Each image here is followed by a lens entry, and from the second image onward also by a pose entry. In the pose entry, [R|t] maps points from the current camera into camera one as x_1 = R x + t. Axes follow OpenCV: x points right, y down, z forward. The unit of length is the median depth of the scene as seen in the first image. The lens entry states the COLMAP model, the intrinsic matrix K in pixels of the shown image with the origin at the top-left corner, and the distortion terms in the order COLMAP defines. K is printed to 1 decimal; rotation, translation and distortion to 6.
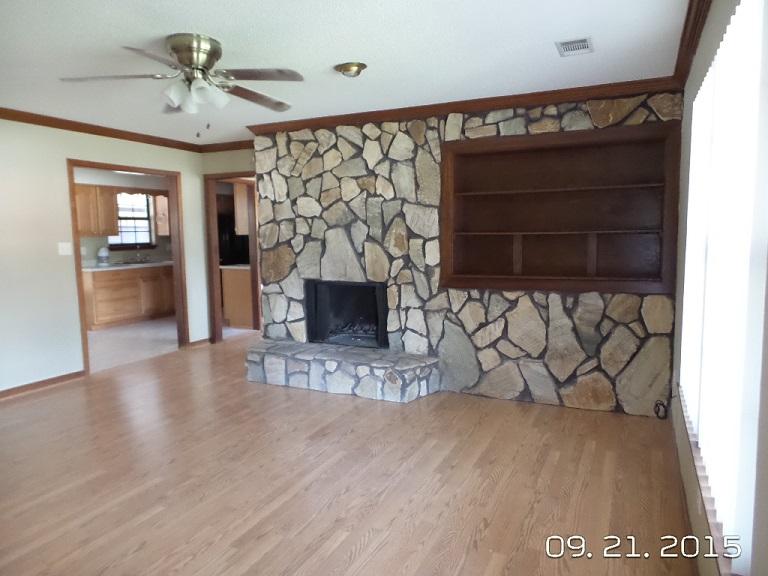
lens RADIAL K [[530.0, 0, 384.0], [0, 530.0, 288.8], [0, 0, 1]] dist [0.001975, -0.000799]
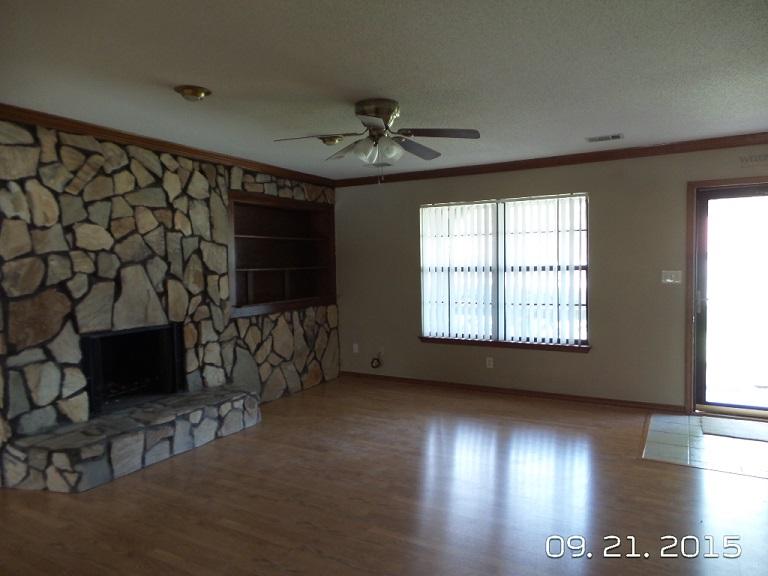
lens RADIAL K [[530.0, 0, 382.8], [0, 530.0, 289.3], [0, 0, 1]] dist [0.001975, -0.000799]
pose [[0.071080, -0.037635, 0.996760, -0.947131], [0.127753, 0.991402, 0.028322, -0.052467], [-0.989256, 0.125326, 0.075277, 0.584412]]
